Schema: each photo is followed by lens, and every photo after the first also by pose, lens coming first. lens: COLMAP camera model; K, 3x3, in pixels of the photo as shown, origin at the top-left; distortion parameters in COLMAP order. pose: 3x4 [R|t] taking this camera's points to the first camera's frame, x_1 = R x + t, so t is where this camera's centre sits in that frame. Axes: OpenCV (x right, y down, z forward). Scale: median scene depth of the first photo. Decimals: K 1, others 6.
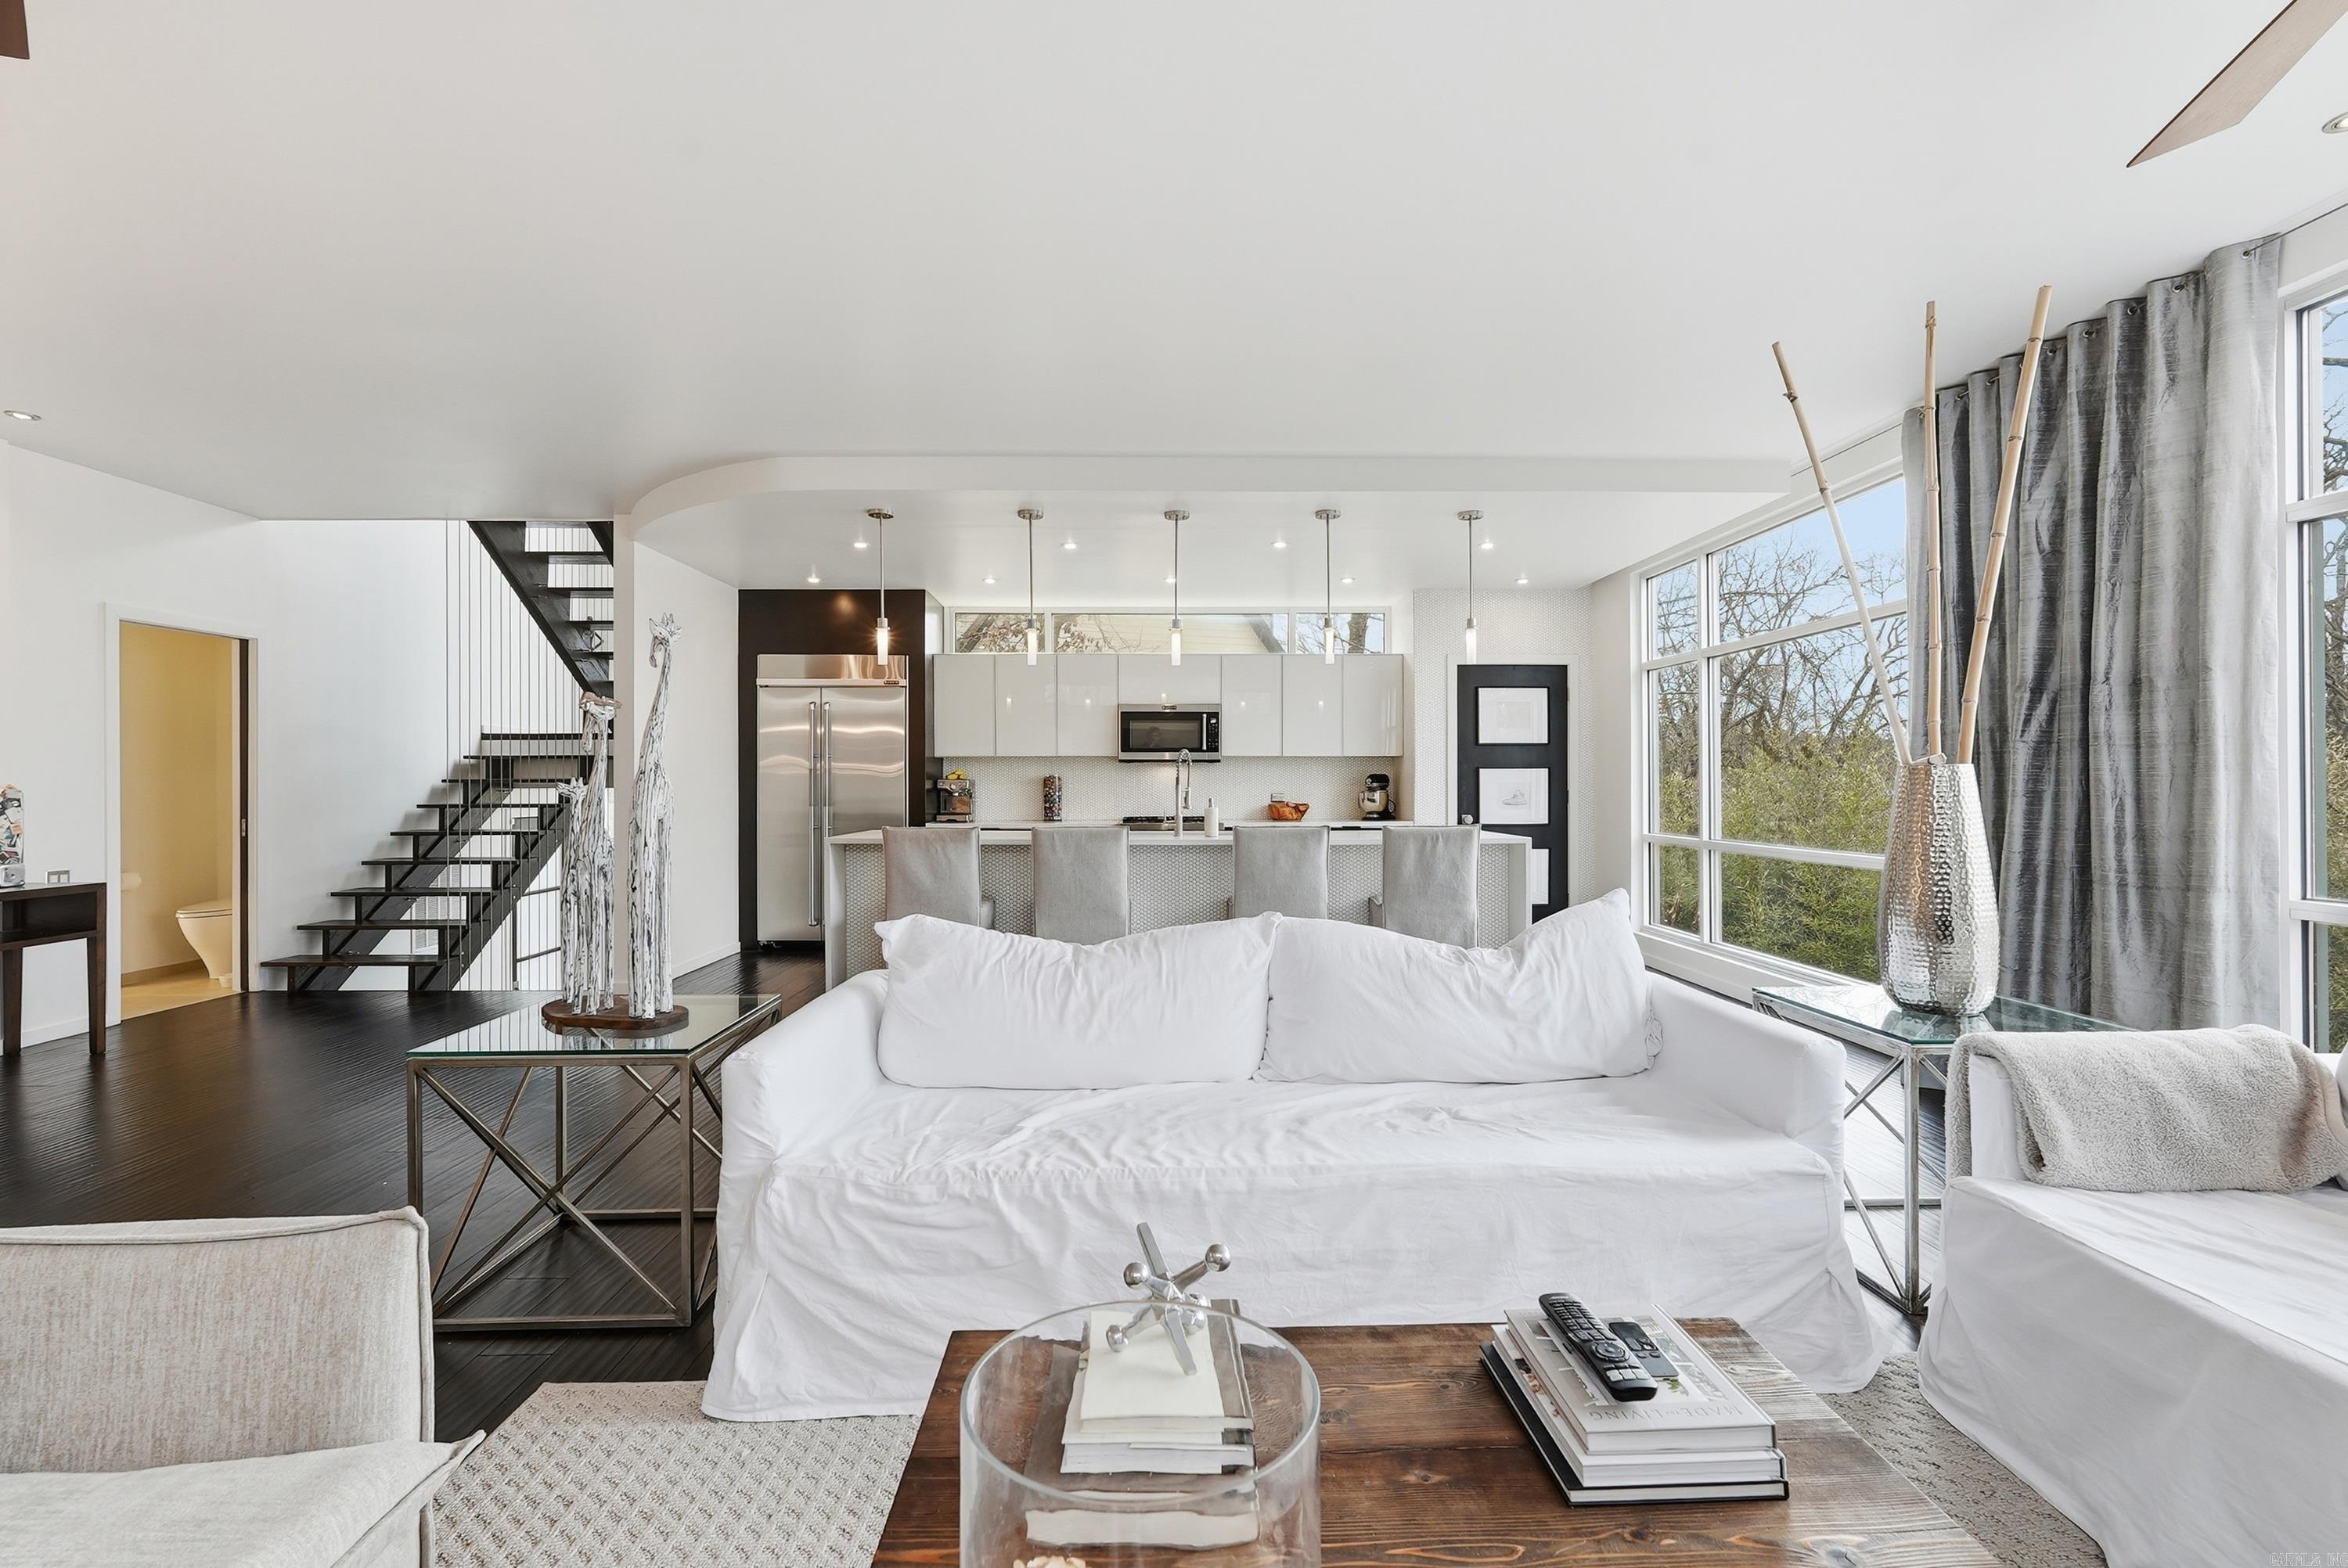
lens RADIAL K [[1049.3, 0, 1174.1], [0, 1049.3, 780.8], [0, 0, 1]] dist [-0.012857, 0.006334]
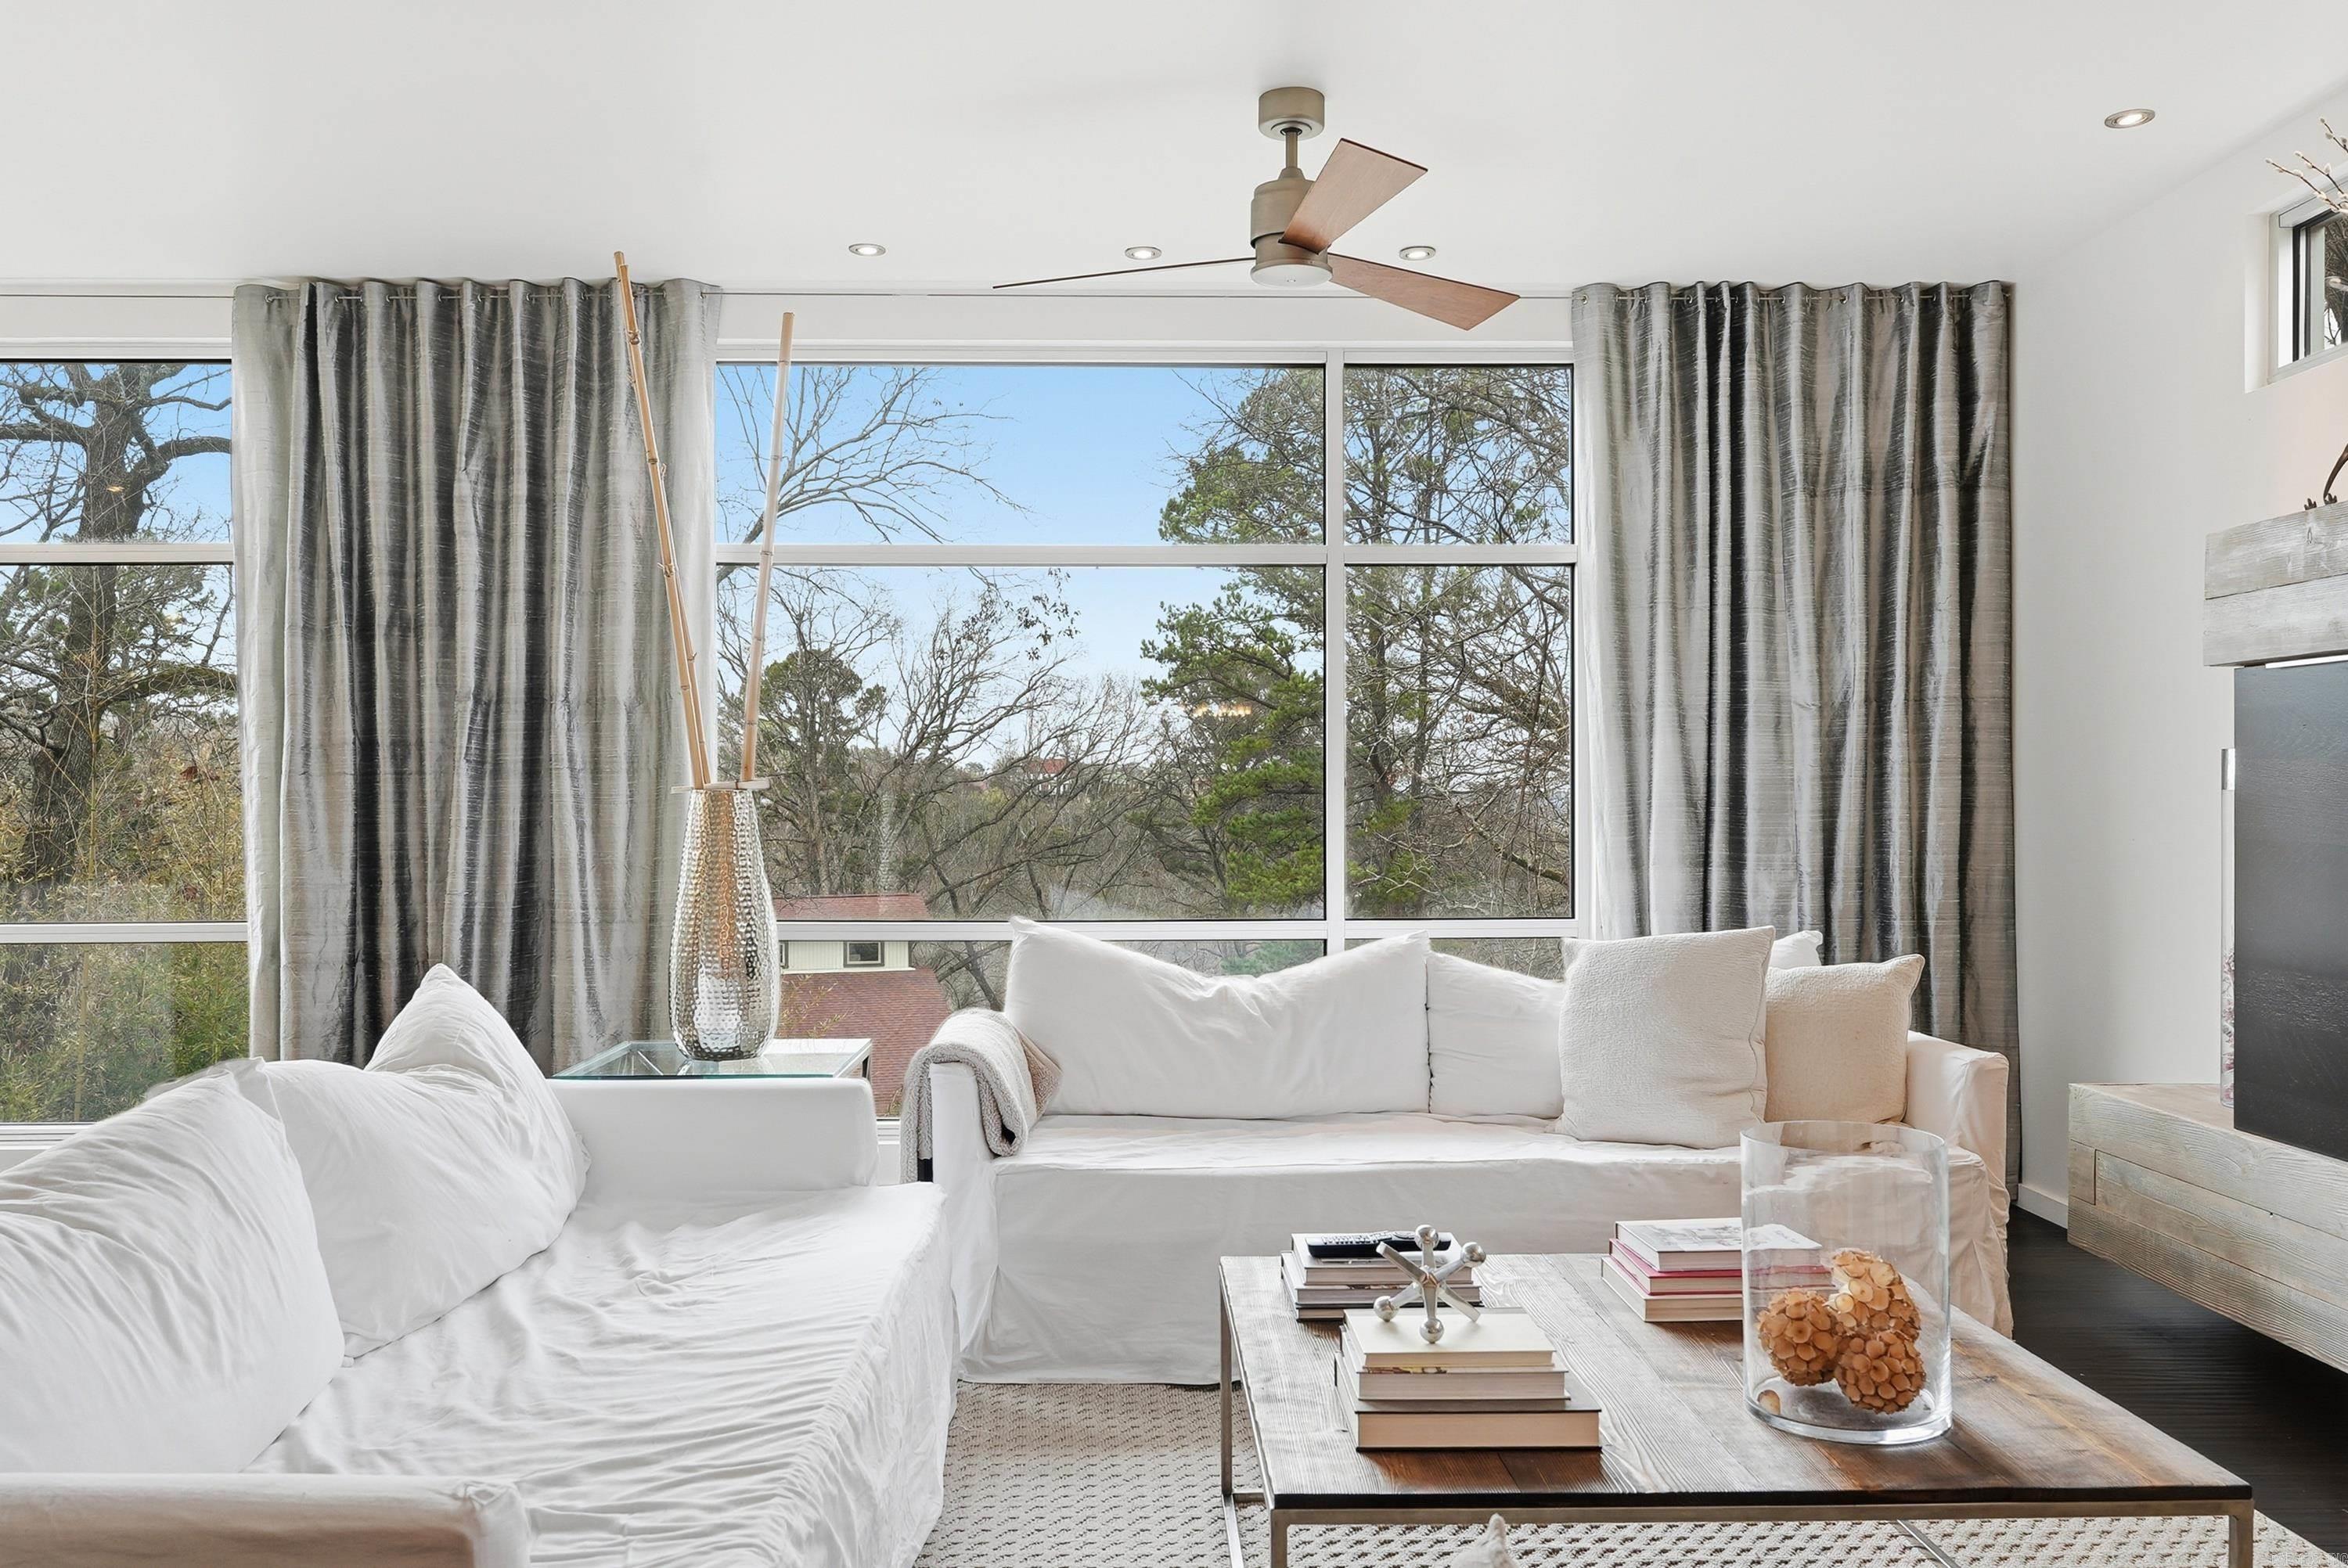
lens RADIAL K [[1859.9, 0, 1182.7], [0, 1859.9, 801.3], [0, 0, 1]] dist [-0.001845, 0.000390]
pose [[0.004814, 0.005826, 0.999971, -0.316117], [-0.002453, 0.999980, -0.005814, 0.000931], [-0.999985, -0.002425, 0.004828, 0.205074]]
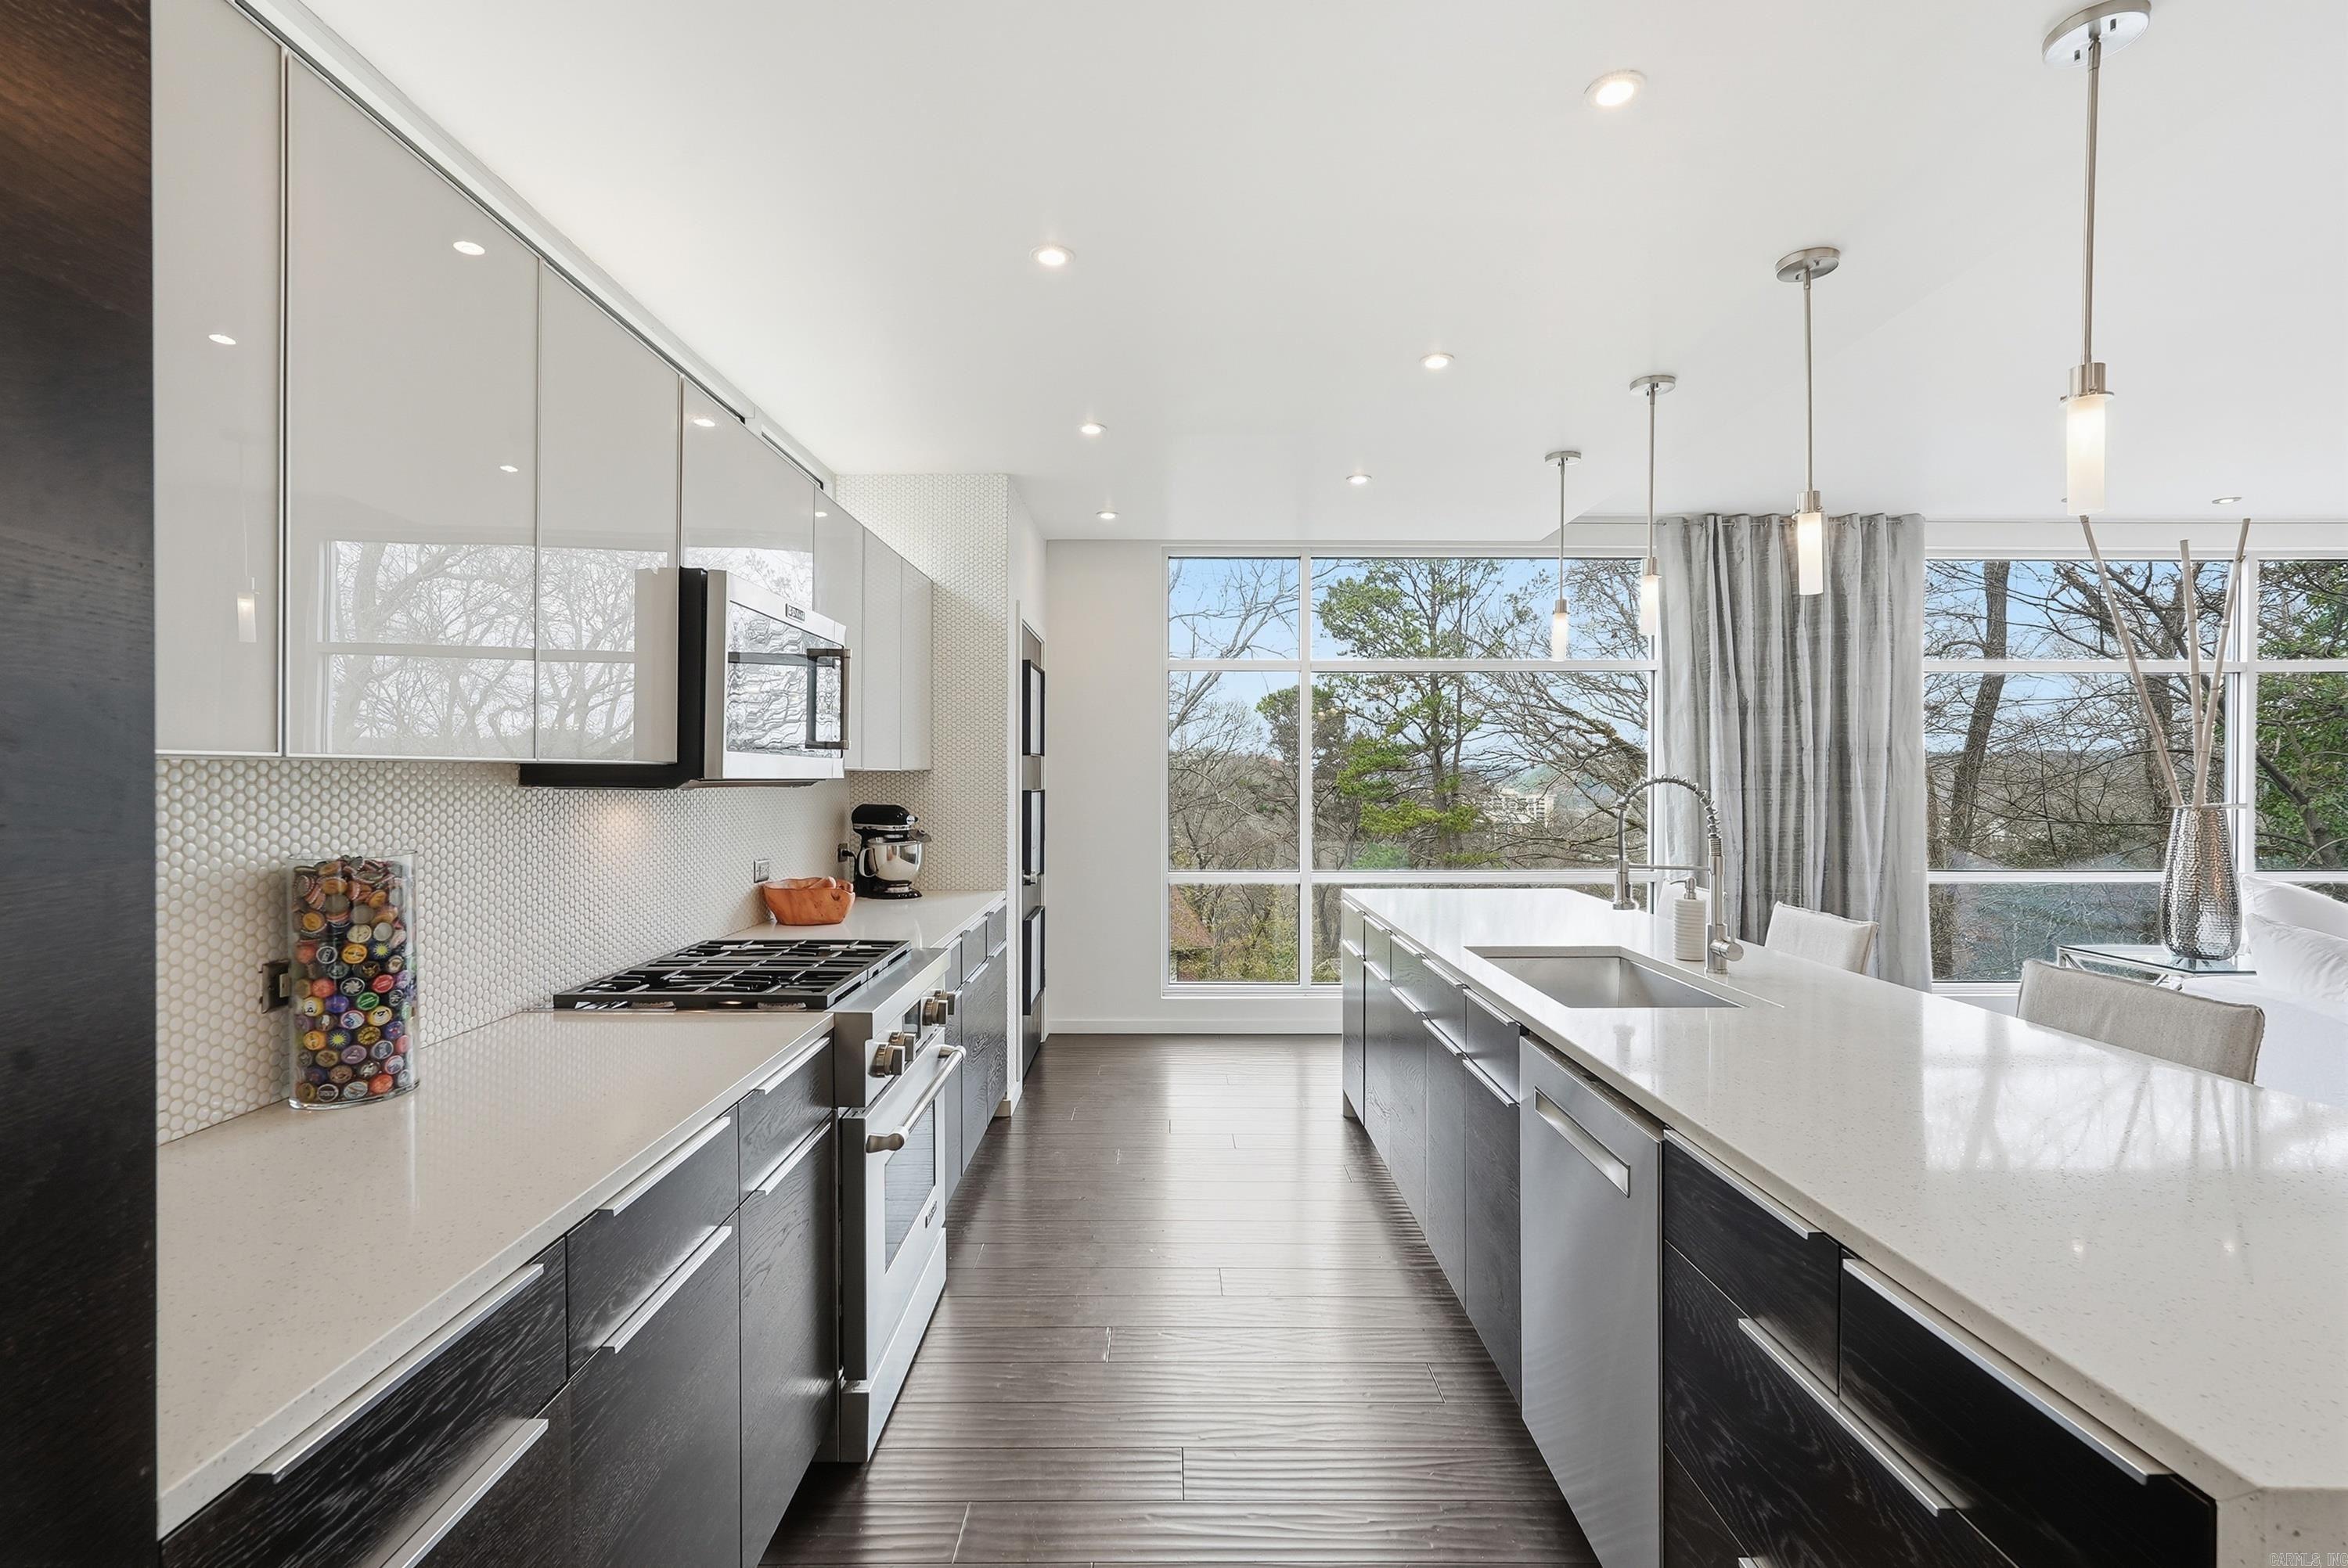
lens RADIAL K [[1049.3, 0, 1171.0], [0, 1049.3, 774.6], [0, 0, 1]] dist [-0.012857, 0.006334]
pose [[0.001863, 0.004076, 0.999990, -0.315113], [-0.004671, 0.999981, -0.004067, -0.019174], [-0.999987, -0.004664, 0.001882, 0.909798]]
